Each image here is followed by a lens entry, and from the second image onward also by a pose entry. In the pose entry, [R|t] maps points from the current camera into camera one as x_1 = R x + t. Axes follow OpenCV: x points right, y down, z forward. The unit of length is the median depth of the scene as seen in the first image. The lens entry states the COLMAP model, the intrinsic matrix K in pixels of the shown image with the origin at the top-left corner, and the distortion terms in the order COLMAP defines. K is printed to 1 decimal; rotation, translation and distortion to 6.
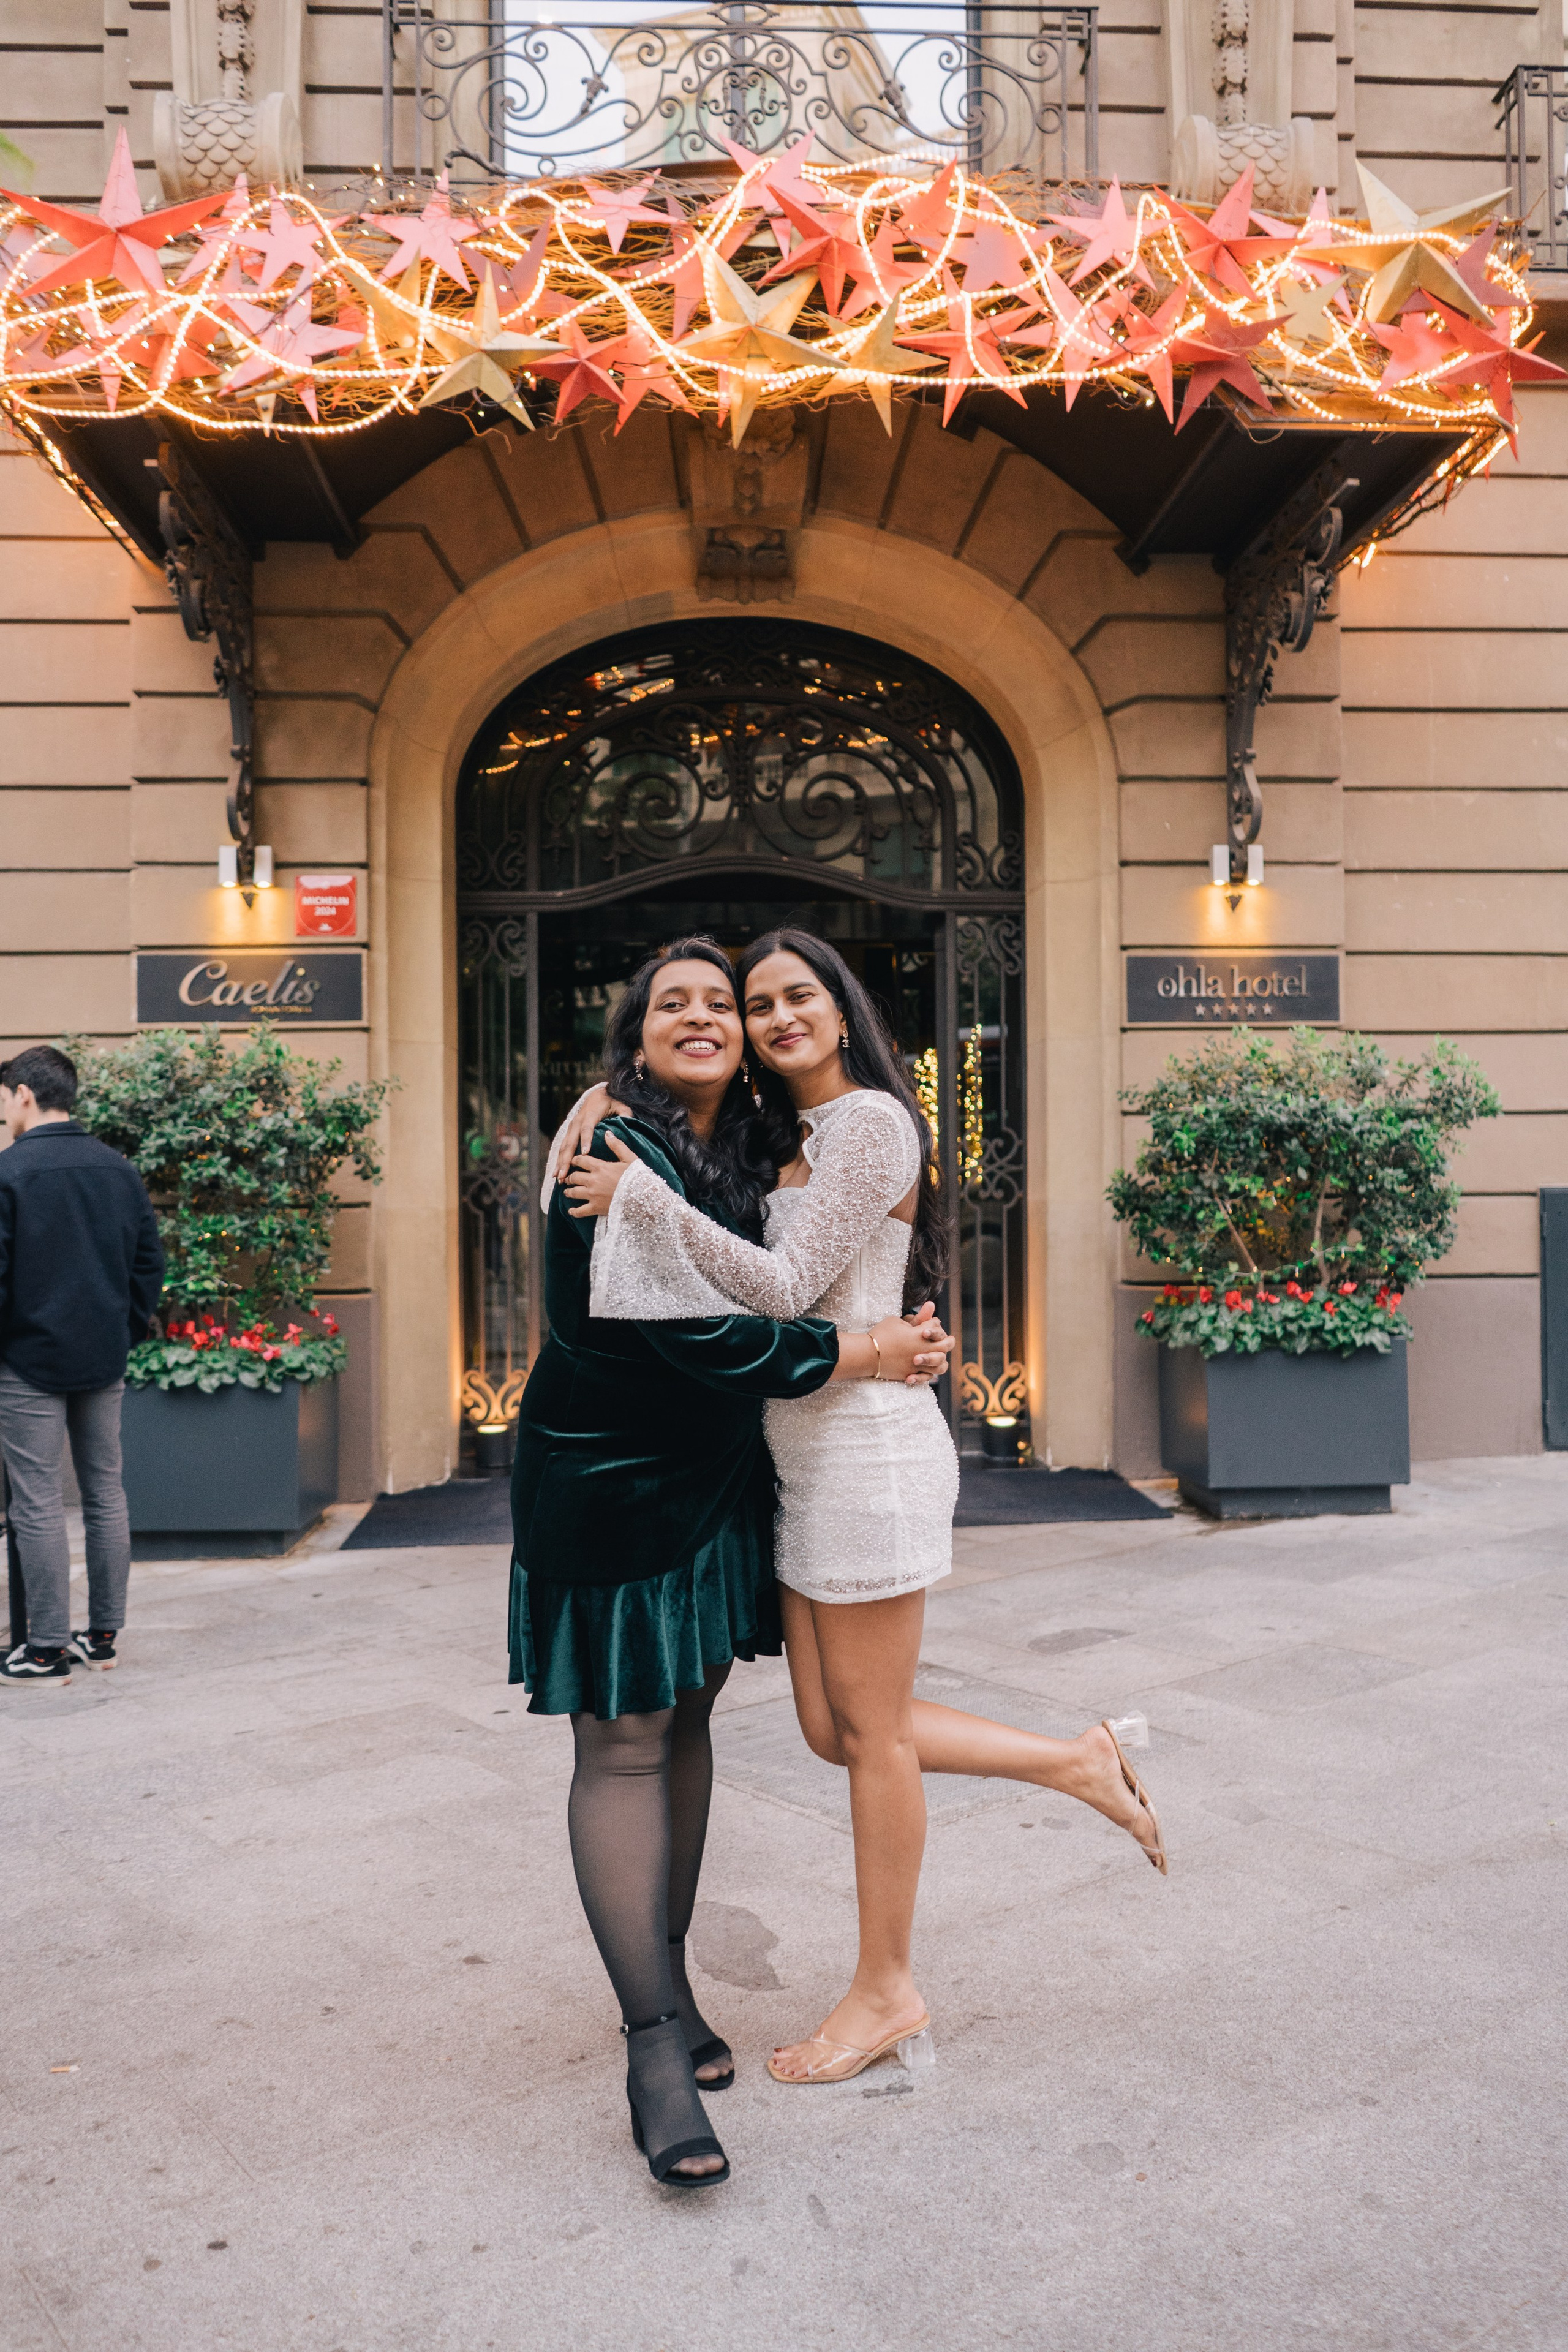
lens RADIAL K [[1888.5, 0, 746.8], [0, 1888.5, 1215.6], [0, 0, 1]] dist [0.004203, -0.004066]
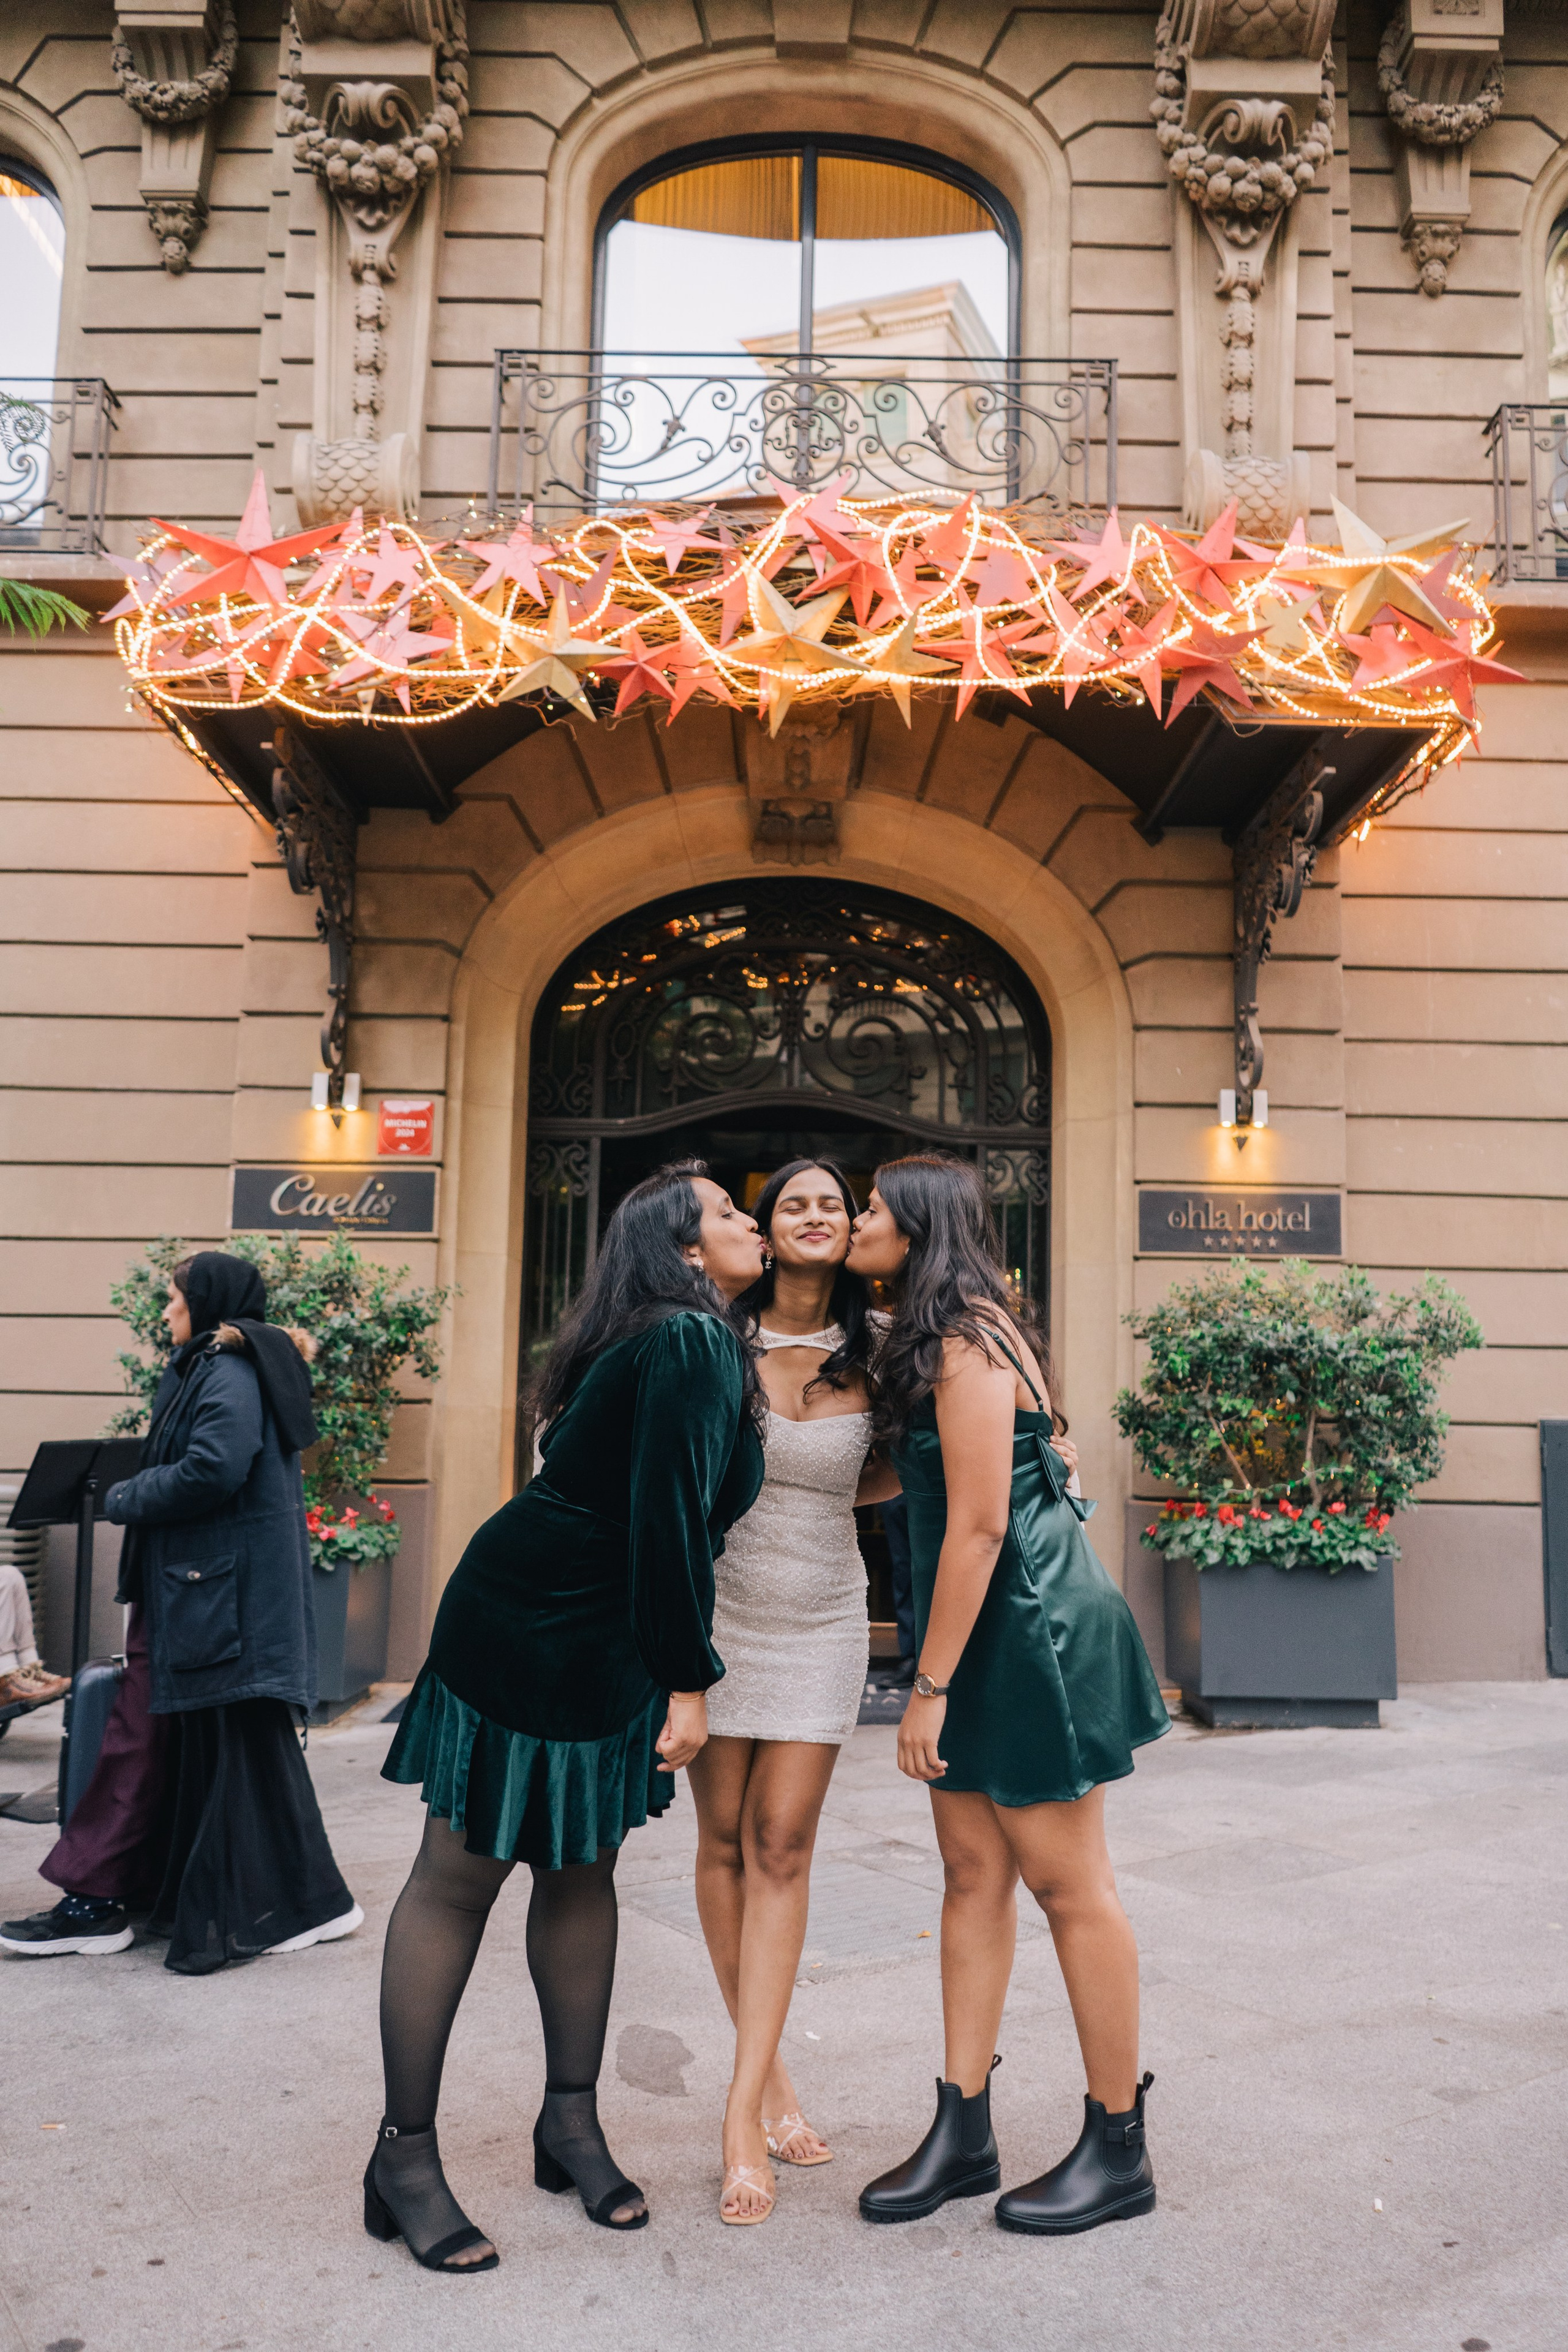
lens RADIAL K [[1888.5, 0, 746.8], [0, 1888.5, 1215.6], [0, 0, 1]] dist [0.004203, -0.004066]
pose [[0.997460, 0.024010, -0.067056, 0.060755], [-0.031738, 0.992663, -0.116674, 0.010842], [0.063763, 0.118506, 0.990904, -0.087723]]
